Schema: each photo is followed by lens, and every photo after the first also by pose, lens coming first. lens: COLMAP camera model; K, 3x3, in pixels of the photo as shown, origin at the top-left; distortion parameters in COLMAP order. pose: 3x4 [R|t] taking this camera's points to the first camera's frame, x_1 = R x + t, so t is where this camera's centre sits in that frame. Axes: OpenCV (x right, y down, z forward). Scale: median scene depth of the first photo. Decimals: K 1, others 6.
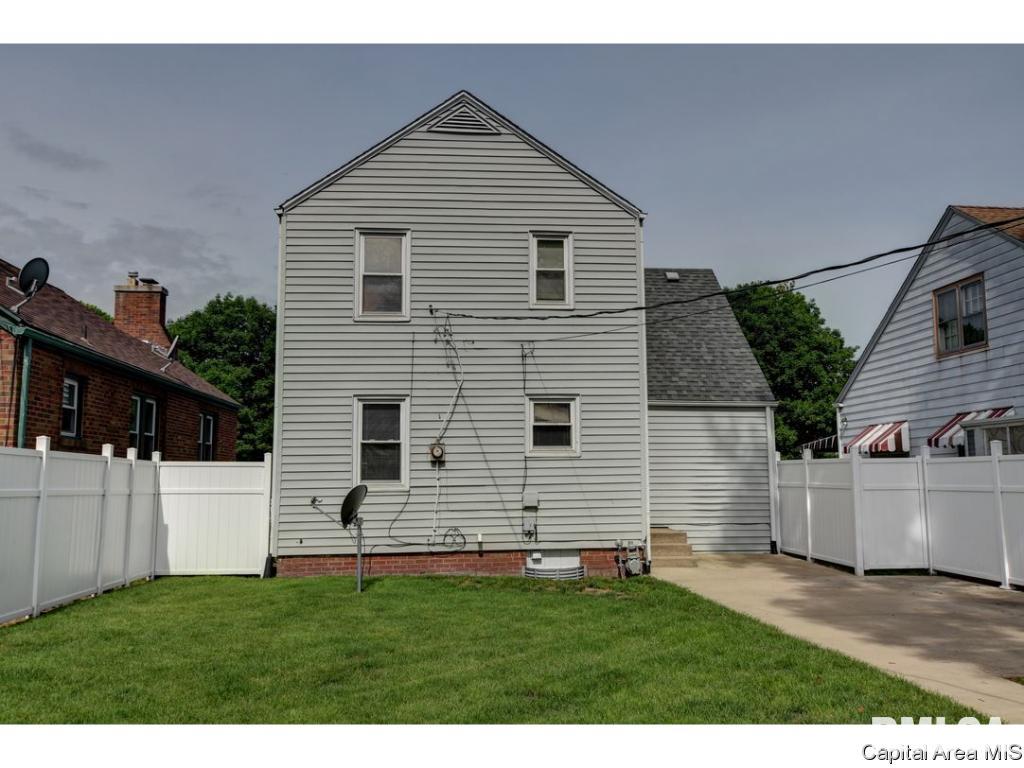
lens RADIAL K [[841.8, 0, 512.7], [0, 841.8, 388.6], [0, 0, 1]] dist [0.001270, 0.010654]
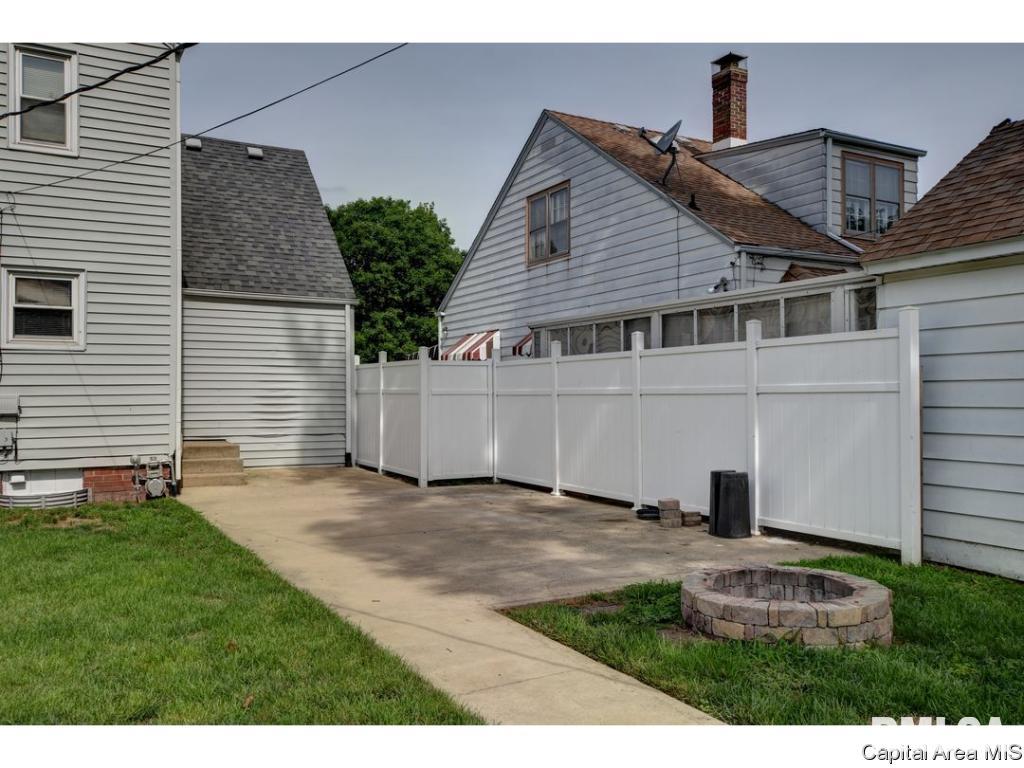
lens RADIAL K [[847.6, 0, 507.9], [0, 847.6, 384.9], [0, 0, 1]] dist [-0.012825, 0.005342]
pose [[0.915571, 0.007732, 0.402082, 0.095859], [-0.045411, 0.995408, 0.084262, 0.022314], [-0.399584, -0.095407, 0.911718, 0.101457]]
